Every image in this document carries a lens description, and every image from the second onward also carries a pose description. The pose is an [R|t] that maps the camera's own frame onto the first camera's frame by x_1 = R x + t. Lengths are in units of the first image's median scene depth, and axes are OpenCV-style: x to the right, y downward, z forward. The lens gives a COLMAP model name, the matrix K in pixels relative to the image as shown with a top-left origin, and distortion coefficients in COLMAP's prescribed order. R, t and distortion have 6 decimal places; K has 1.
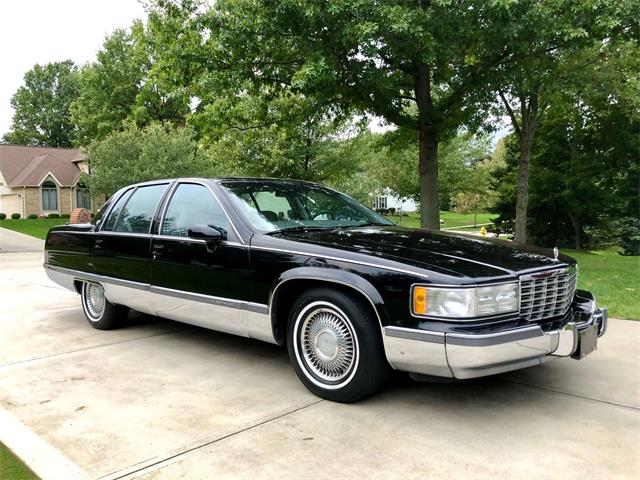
lens RADIAL K [[521.2, 0, 314.3], [0, 521.2, 237.4], [0, 0, 1]] dist [0.014920, -0.005253]
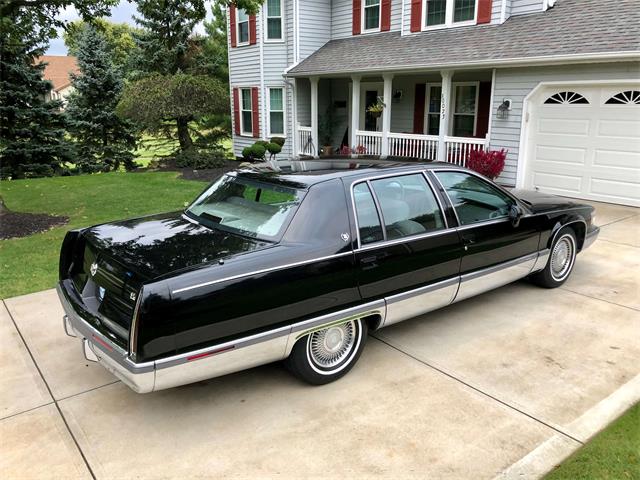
lens RADIAL K [[521.2, 0, 314.3], [0, 521.2, 237.4], [0, 0, 1]] dist [0.014920, -0.005253]
pose [[0.153632, -0.231289, 0.960678, -1.375837], [0.051034, 0.972780, 0.226041, -0.237621], [-0.986809, 0.014300, 0.161253, 1.162458]]
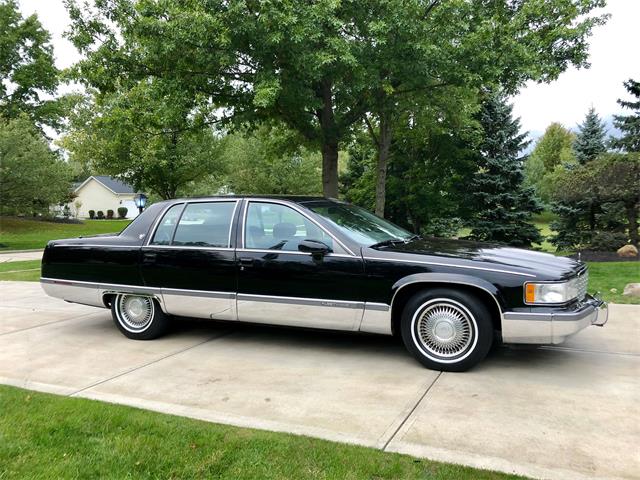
lens RADIAL K [[522.8, 0, 316.7], [0, 522.8, 235.9], [0, 0, 1]] dist [0.008698, 0.002590]
pose [[0.941844, -0.016489, 0.335645, -0.545868], [0.016489, 0.999860, 0.002851, -0.033822], [-0.335645, 0.002849, 0.941984, -0.114388]]
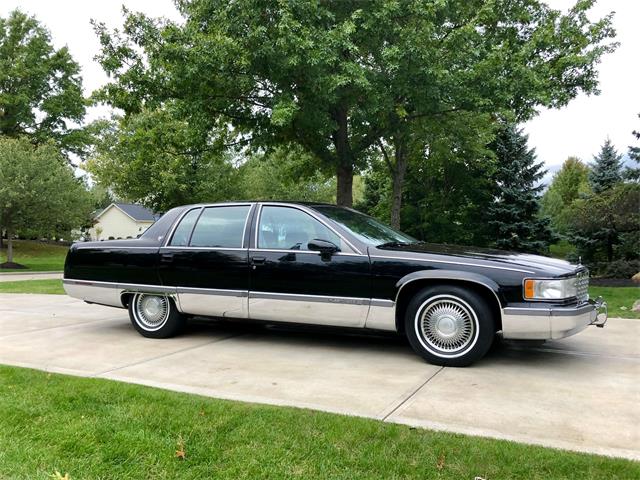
lens RADIAL K [[522.8, 0, 316.7], [0, 522.8, 235.9], [0, 0, 1]] dist [0.008698, 0.002590]
pose [[0.951830, 0.019895, 0.305980, -0.548288], [-0.002159, 0.998303, -0.058193, 0.036446], [-0.306618, 0.054729, 0.950258, -0.168050]]
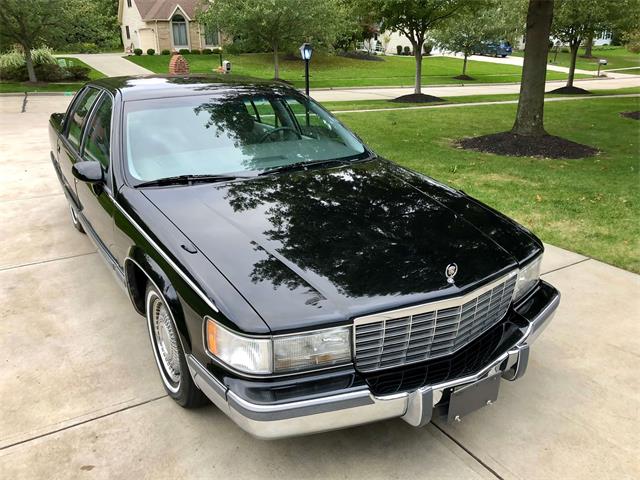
lens RADIAL K [[522.8, 0, 316.7], [0, 522.8, 235.9], [0, 0, 1]] dist [0.008698, 0.002590]
pose [[0.966694, 0.094527, -0.237840, 0.331744], [-0.018493, 0.952664, 0.303462, -0.161227], [0.255267, -0.288956, 0.922682, 0.247743]]
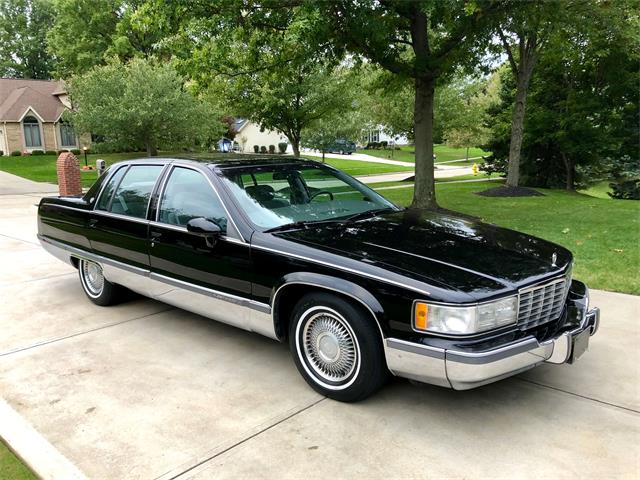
lens RADIAL K [[522.8, 0, 316.7], [0, 522.8, 235.9], [0, 0, 1]] dist [0.008698, 0.002590]
pose [[0.999739, -0.007020, 0.021749, -0.015244], [0.004210, 0.991942, 0.126624, -0.106507], [-0.022463, -0.126499, 0.991712, 0.005275]]
